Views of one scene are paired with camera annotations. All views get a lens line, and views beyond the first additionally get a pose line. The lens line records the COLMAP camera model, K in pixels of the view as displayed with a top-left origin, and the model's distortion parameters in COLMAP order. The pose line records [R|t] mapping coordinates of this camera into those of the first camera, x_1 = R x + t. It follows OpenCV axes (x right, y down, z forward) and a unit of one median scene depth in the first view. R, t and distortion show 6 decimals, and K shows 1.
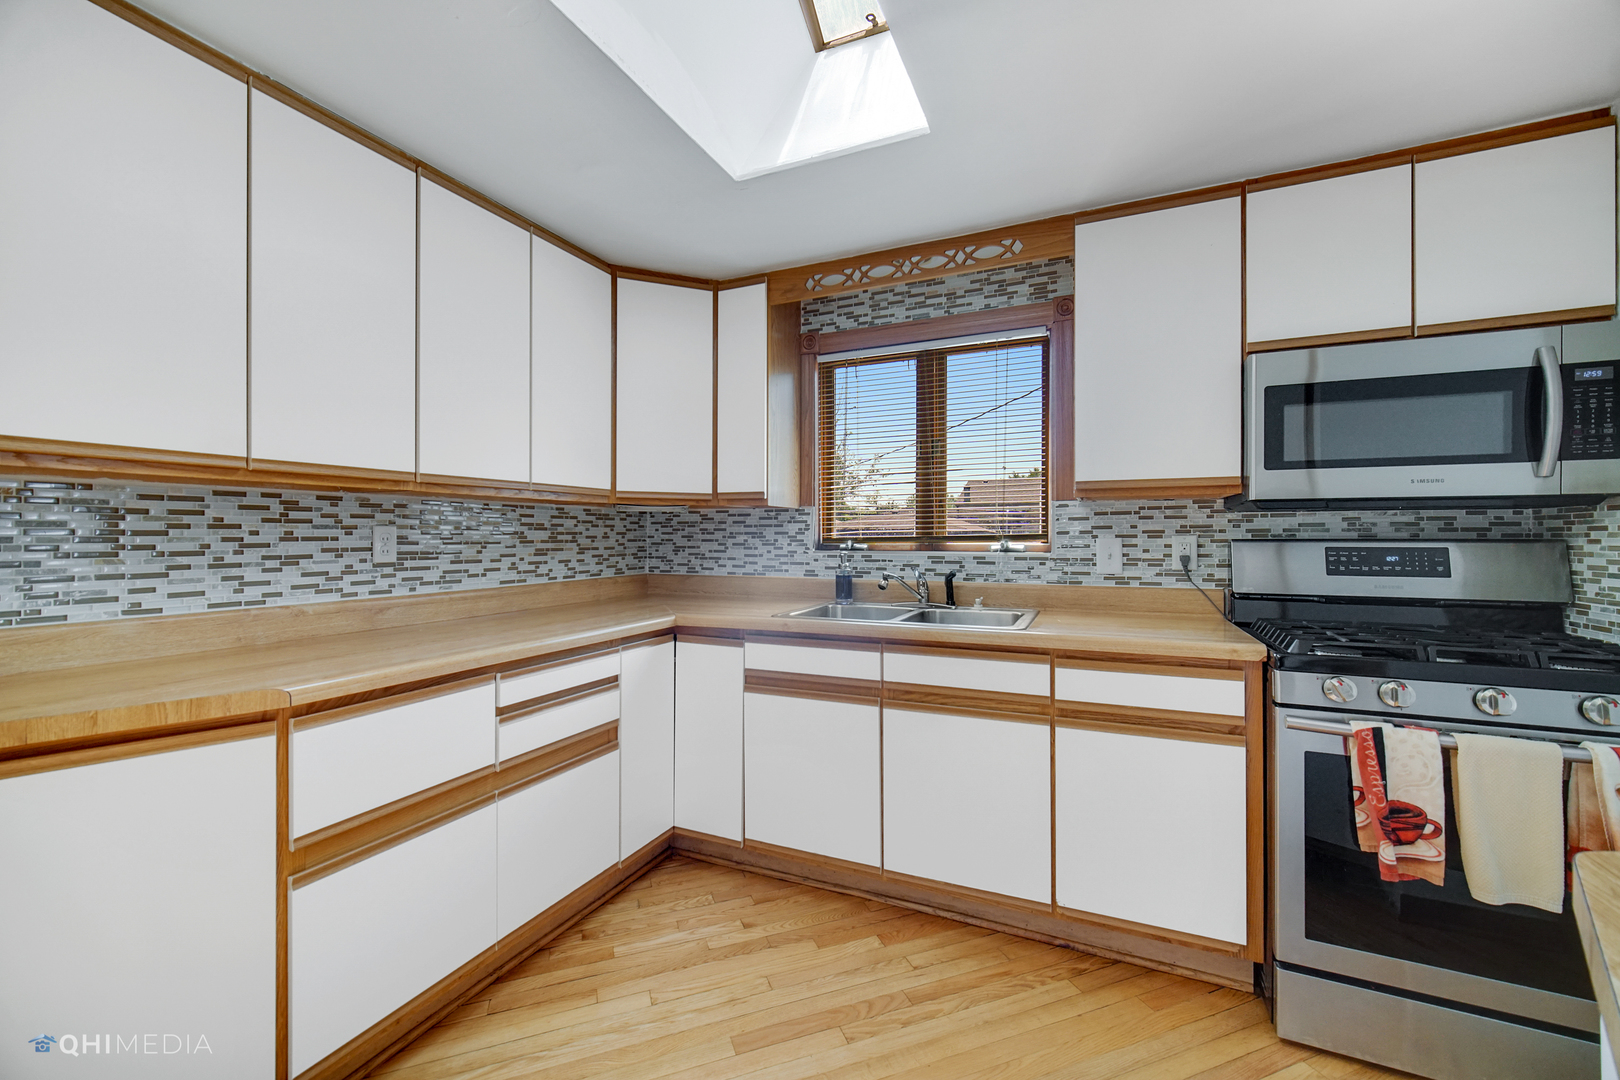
lens RADIAL K [[642.0, 0, 811.3], [0, 642.0, 535.0], [0, 0, 1]] dist [-0.000698, -0.000216]
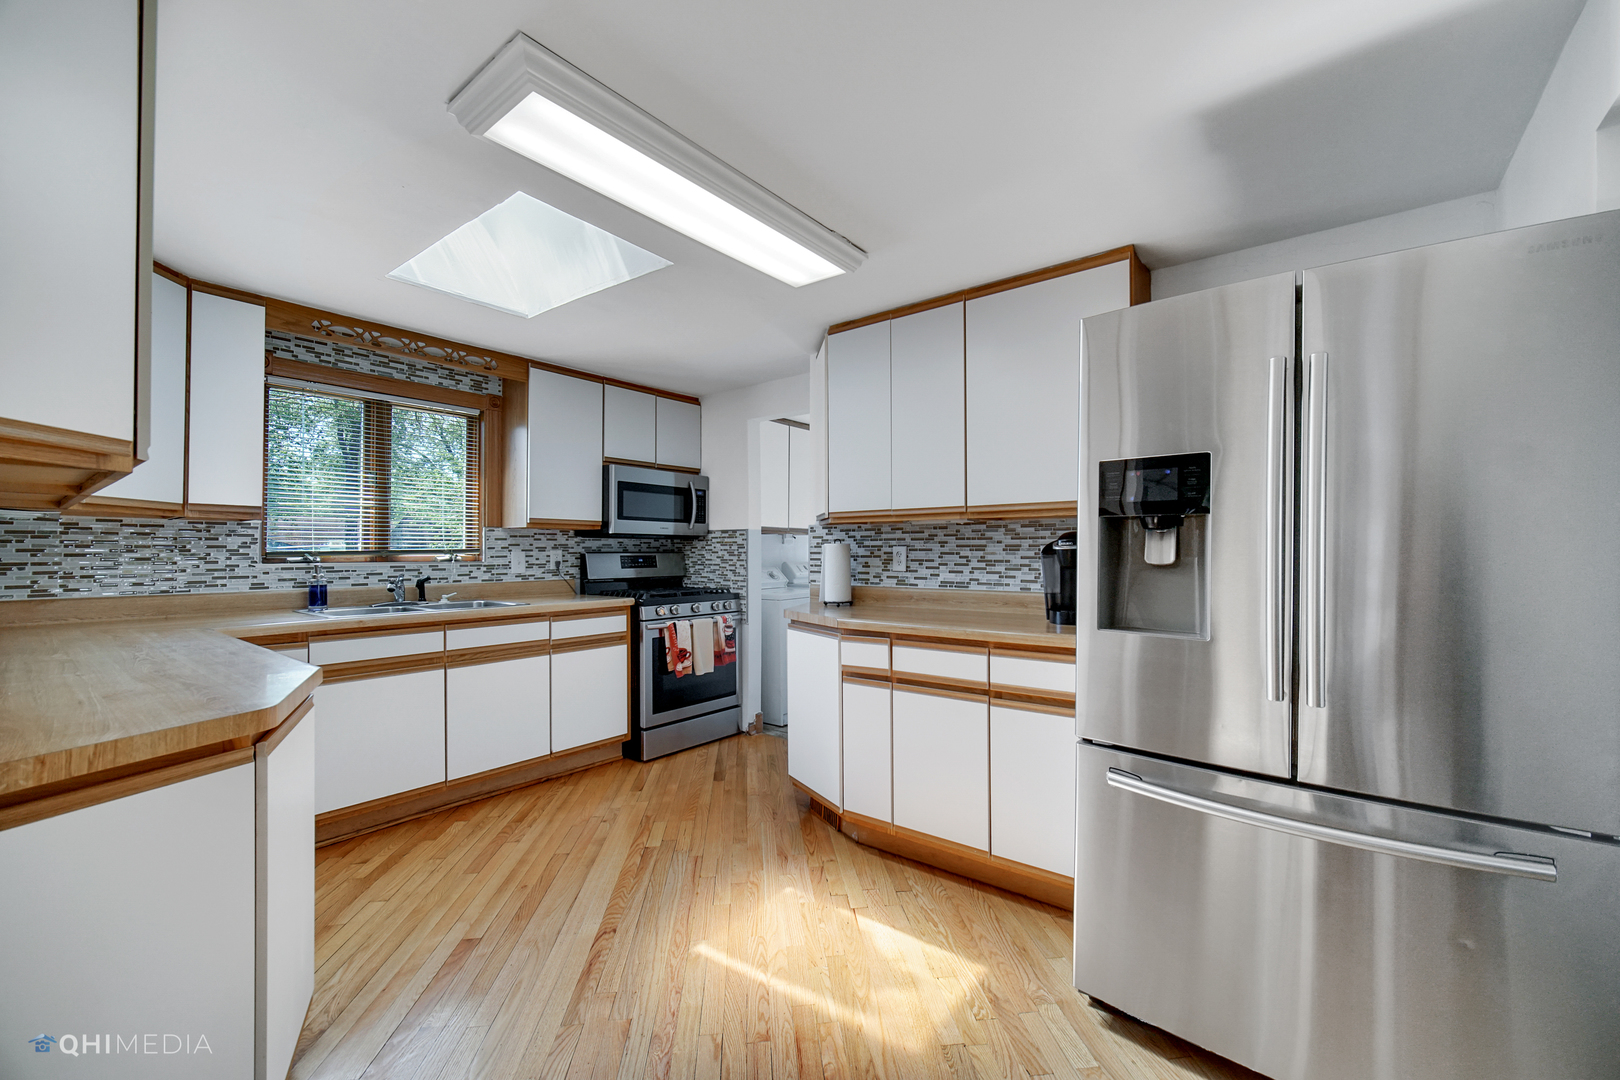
lens RADIAL K [[642.0, 0, 813.5], [0, 642.0, 548.5], [0, 0, 1]] dist [-0.000698, -0.000216]
pose [[0.252369, 0.005412, 0.967616, -0.955703], [0.000314, 0.999984, -0.005675, 0.007050], [-0.967631, 0.001737, 0.252363, -0.139787]]
